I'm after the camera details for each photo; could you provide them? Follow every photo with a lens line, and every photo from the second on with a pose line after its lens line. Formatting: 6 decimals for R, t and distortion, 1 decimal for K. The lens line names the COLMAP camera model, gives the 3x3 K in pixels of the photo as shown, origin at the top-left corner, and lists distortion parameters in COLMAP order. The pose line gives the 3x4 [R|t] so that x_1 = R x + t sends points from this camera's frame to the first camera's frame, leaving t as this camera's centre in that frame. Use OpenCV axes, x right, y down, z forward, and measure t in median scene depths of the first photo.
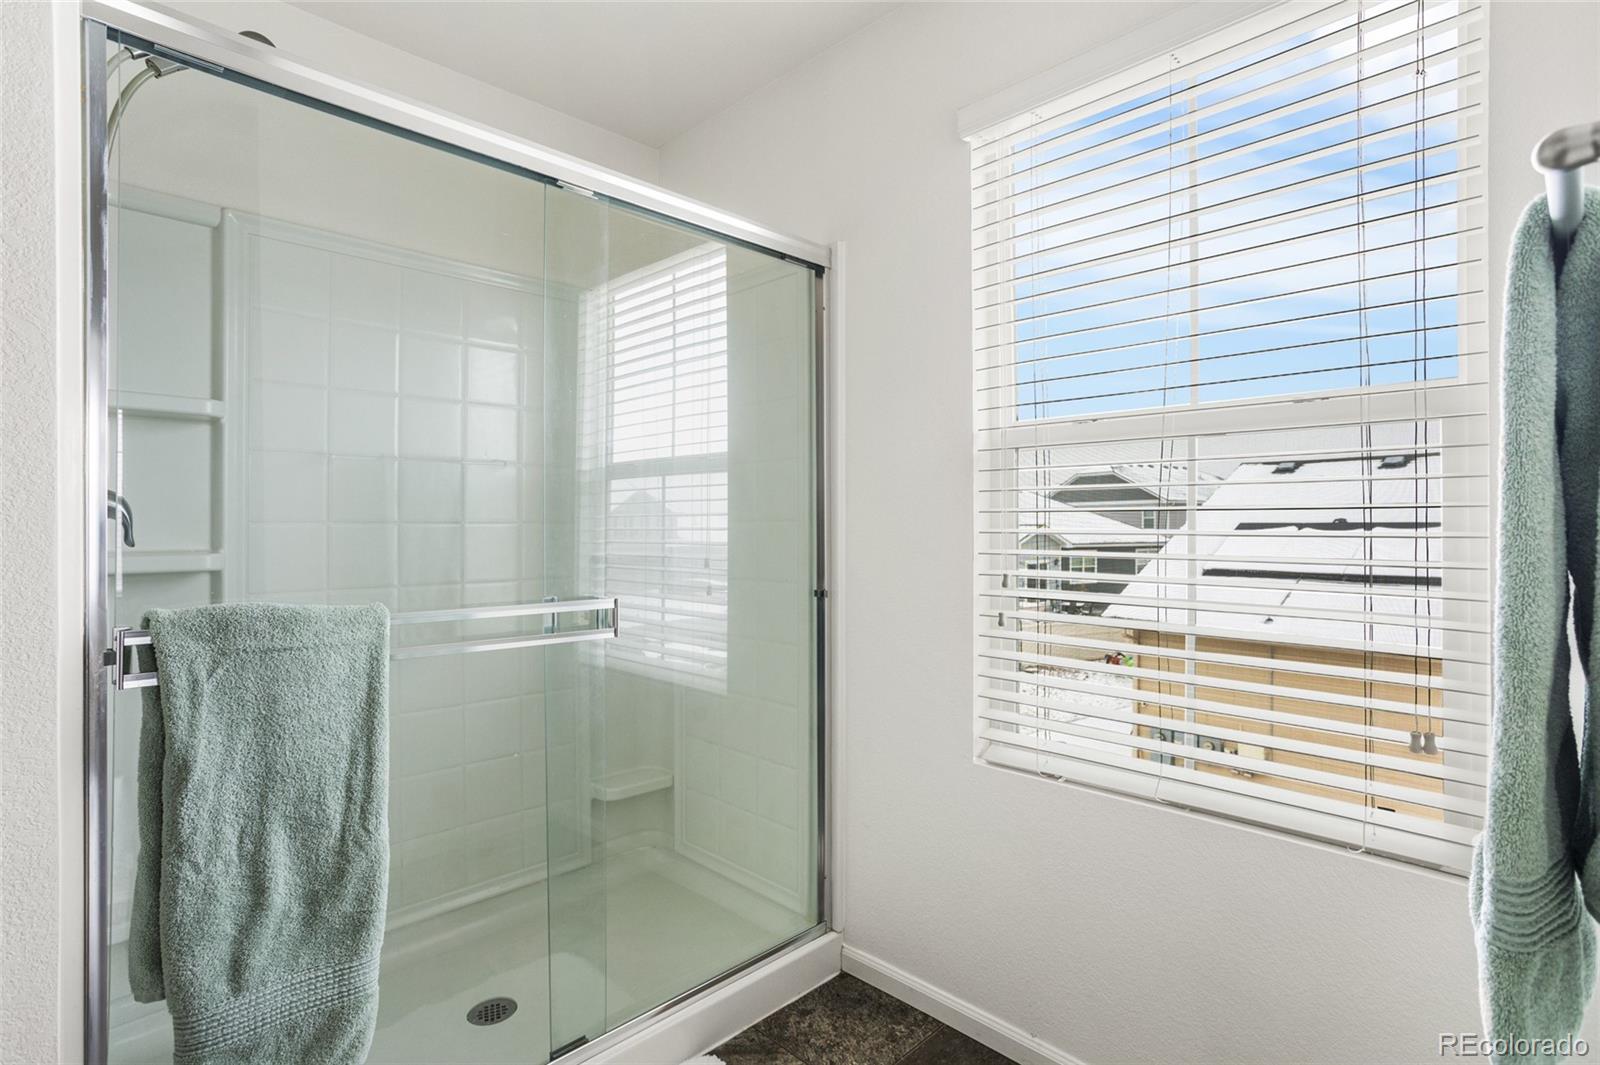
lens RADIAL K [[783.3, 0, 790.5], [0, 783.3, 531.6], [0, 0, 1]] dist [-0.044113, 0.030402]
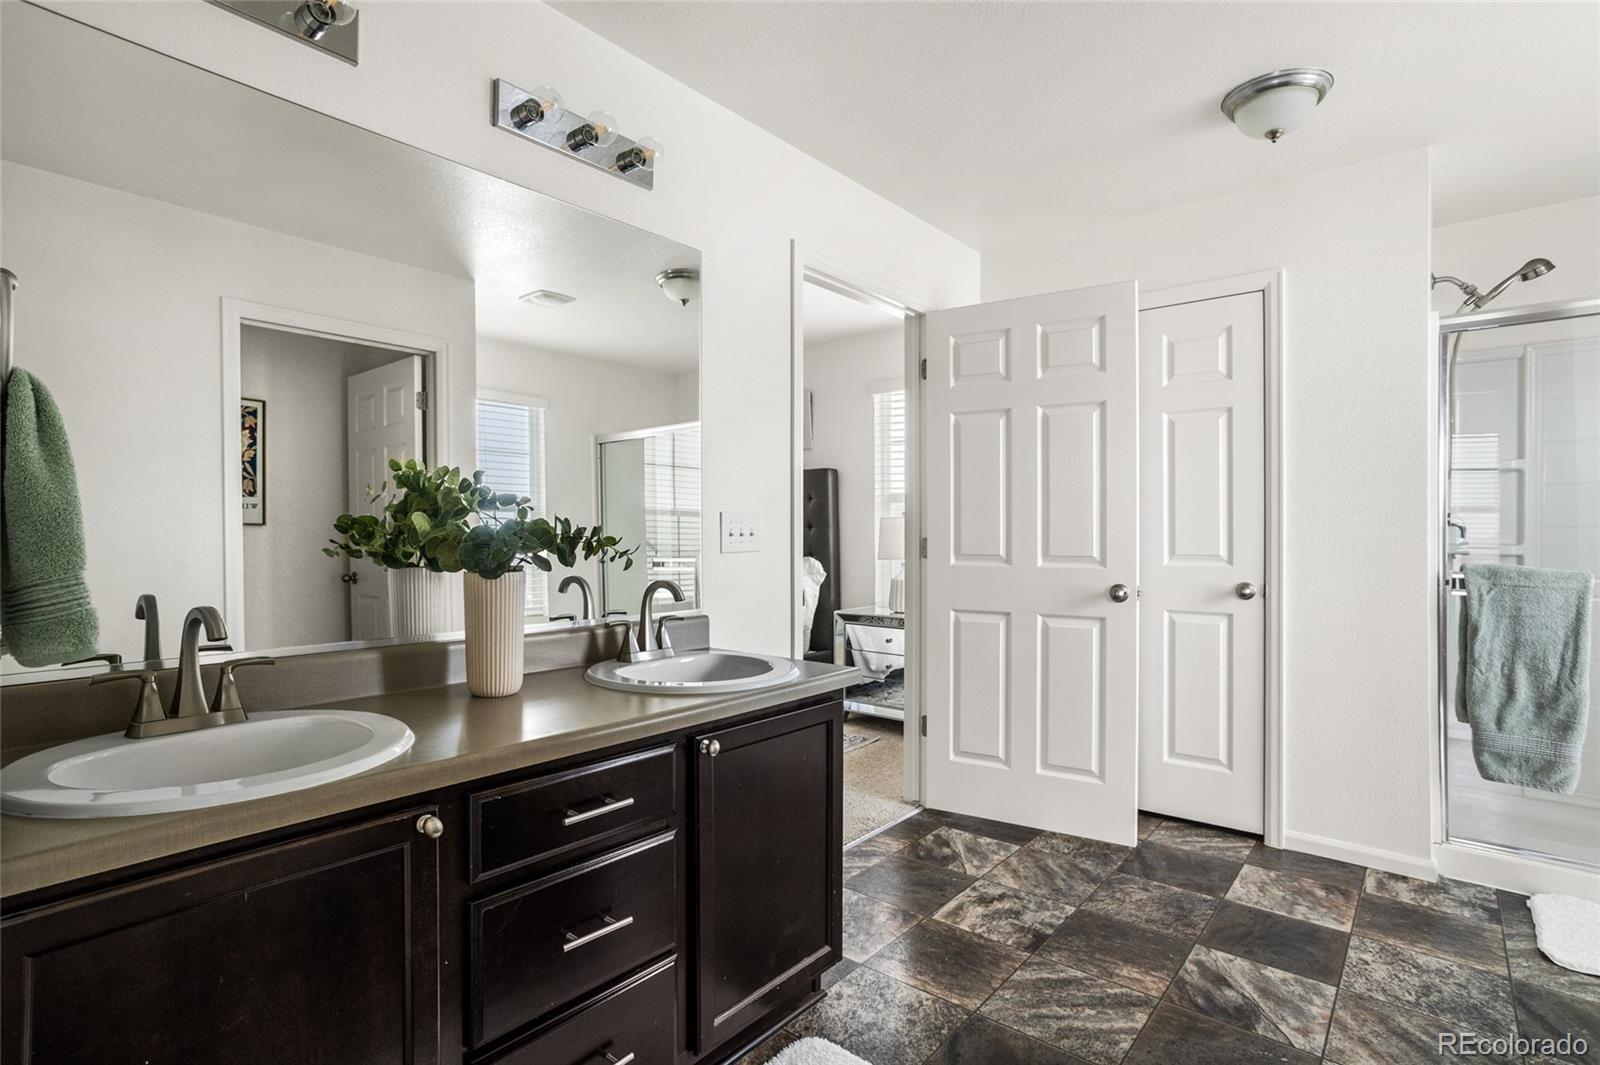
lens RADIAL K [[808.0, 0, 800.0], [0, 808.0, 532.5], [0, 0, 1]] dist [-0.053387, 0.039912]
pose [[0.121100, 0.002568, -0.992637, 1.384117], [-0.004598, 0.999987, 0.002026, 0.002628], [0.992630, 0.004319, 0.121110, -1.368562]]
